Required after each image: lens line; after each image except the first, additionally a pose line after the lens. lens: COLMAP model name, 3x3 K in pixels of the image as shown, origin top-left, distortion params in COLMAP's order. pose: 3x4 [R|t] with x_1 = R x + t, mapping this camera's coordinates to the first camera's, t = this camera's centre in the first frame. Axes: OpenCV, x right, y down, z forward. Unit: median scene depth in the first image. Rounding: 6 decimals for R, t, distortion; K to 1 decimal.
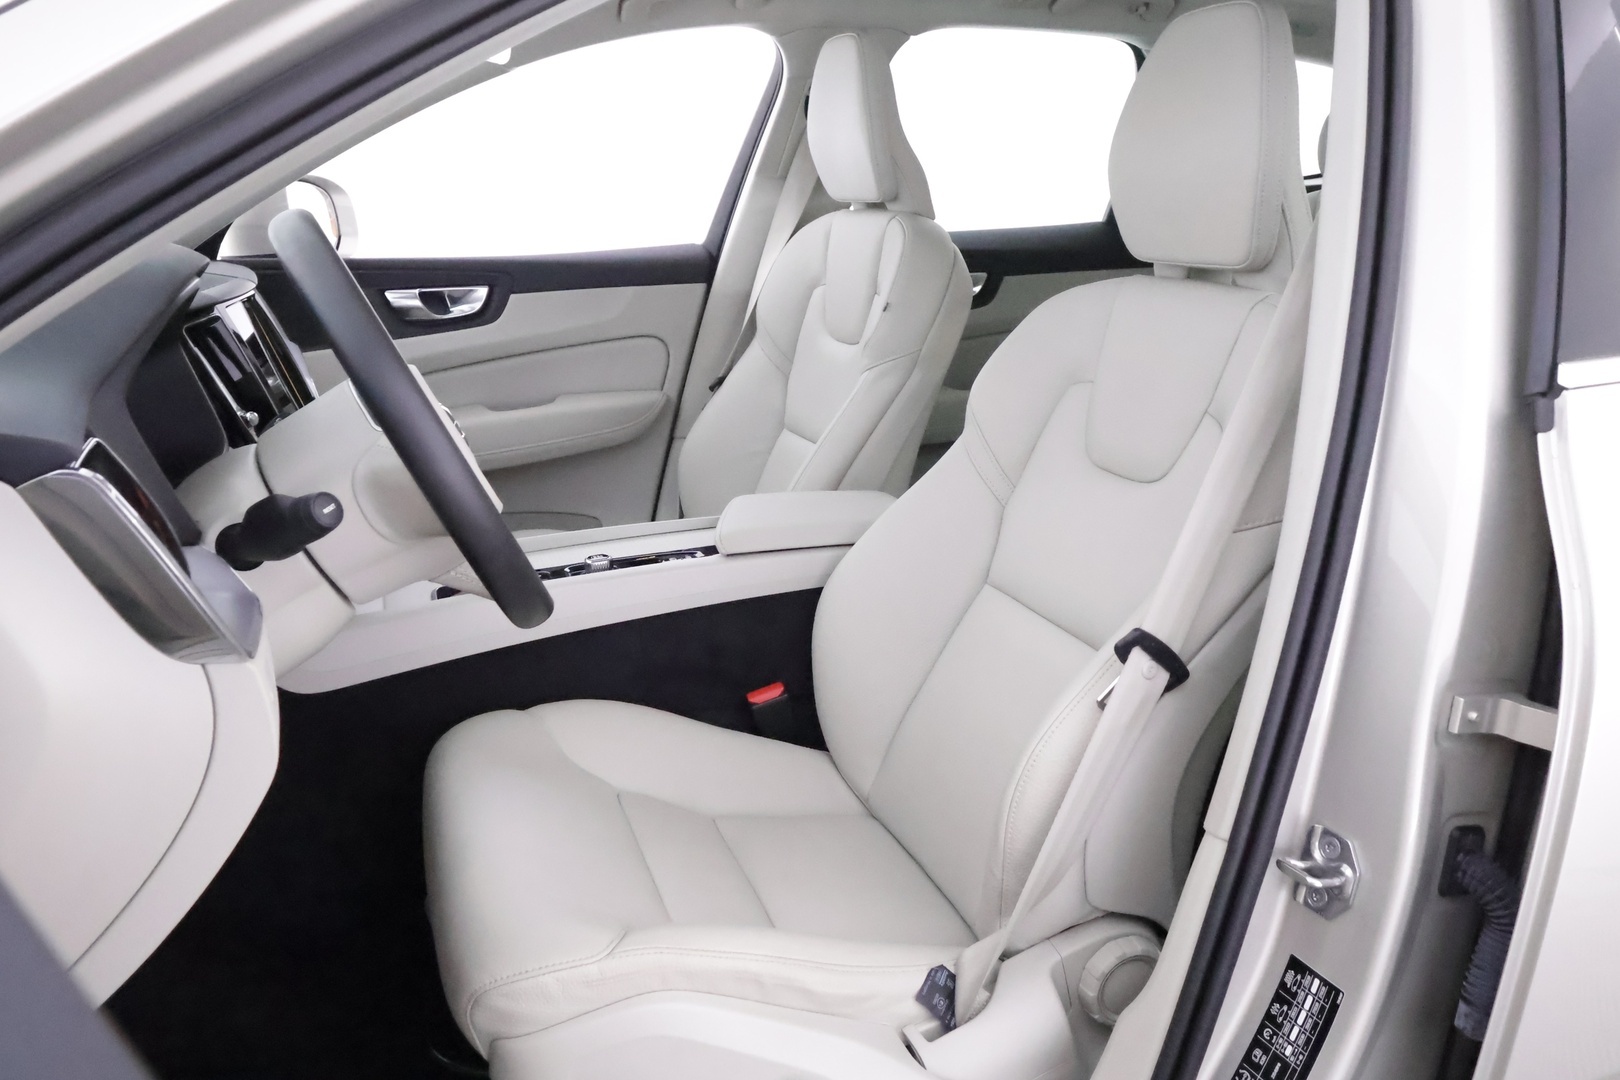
lens RADIAL K [[1308.2, 0, 838.2], [0, 1308.2, 521.9], [0, 0, 1]] dist [0.043491, -0.009036]
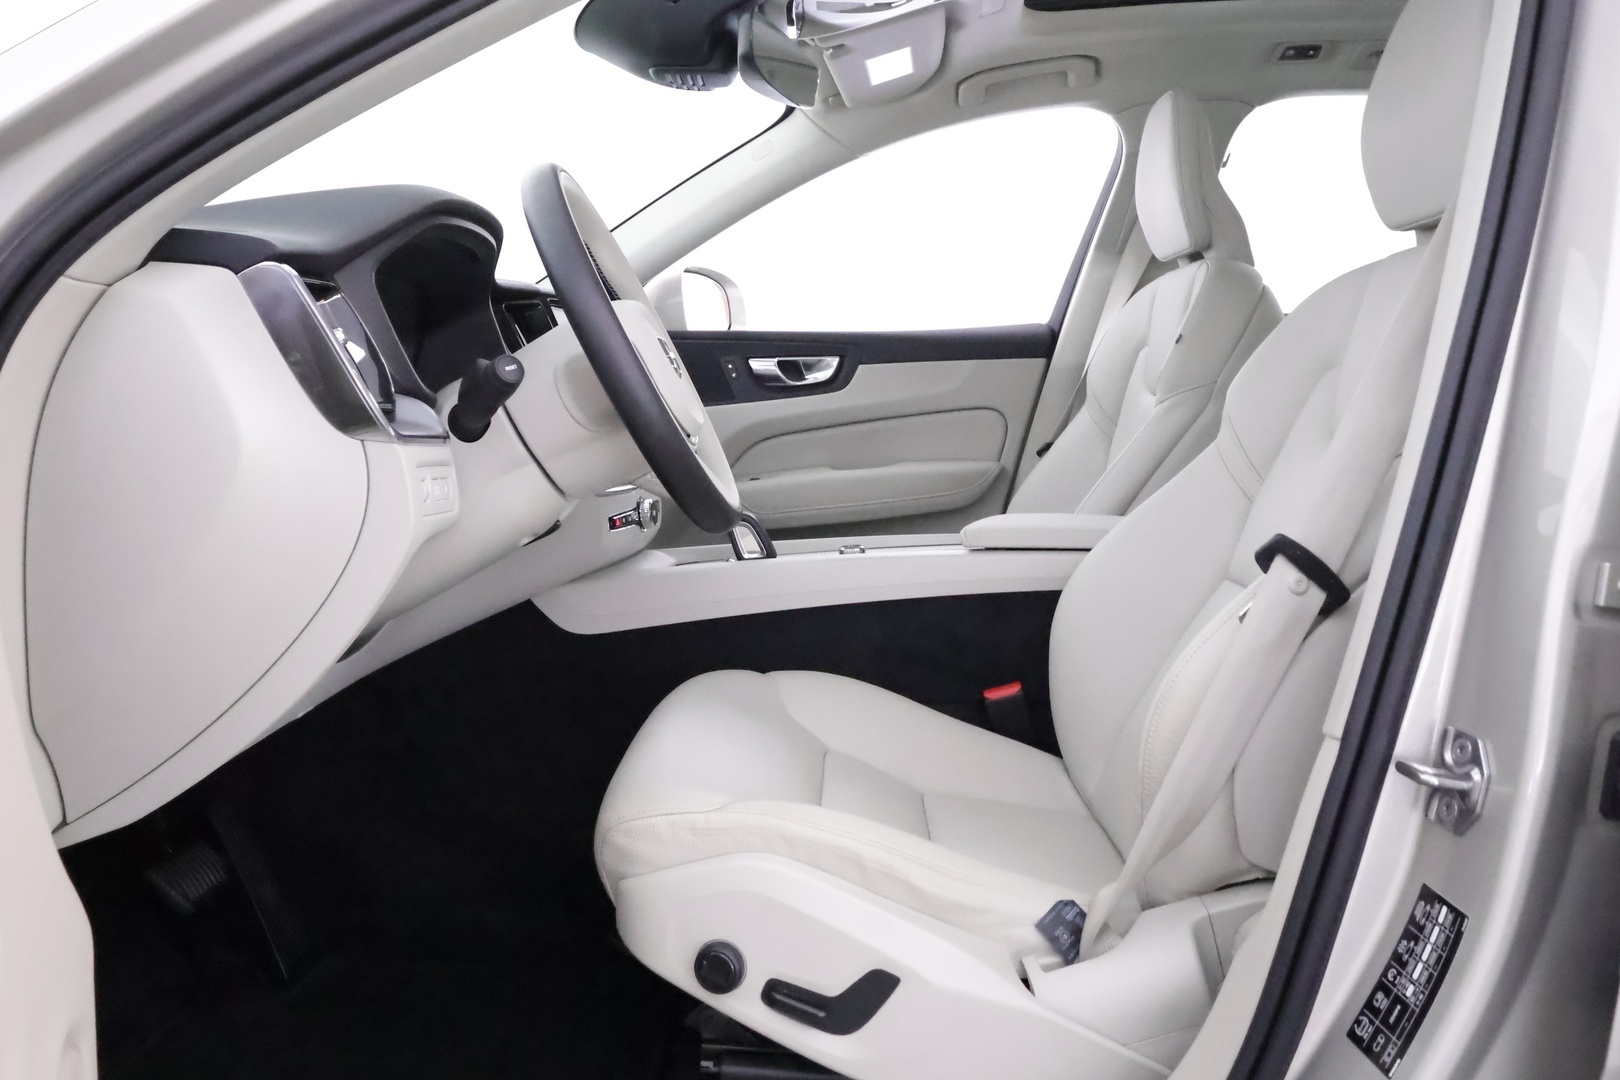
lens RADIAL K [[1308.2, 0, 813.0], [0, 1308.2, 485.9], [0, 0, 1]] dist [0.043491, -0.009036]
pose [[0.932165, 0.021605, -0.361388, 0.245599], [-0.081246, 0.985240, -0.150666, 0.206665], [0.352799, 0.169807, 0.920162, 0.017488]]
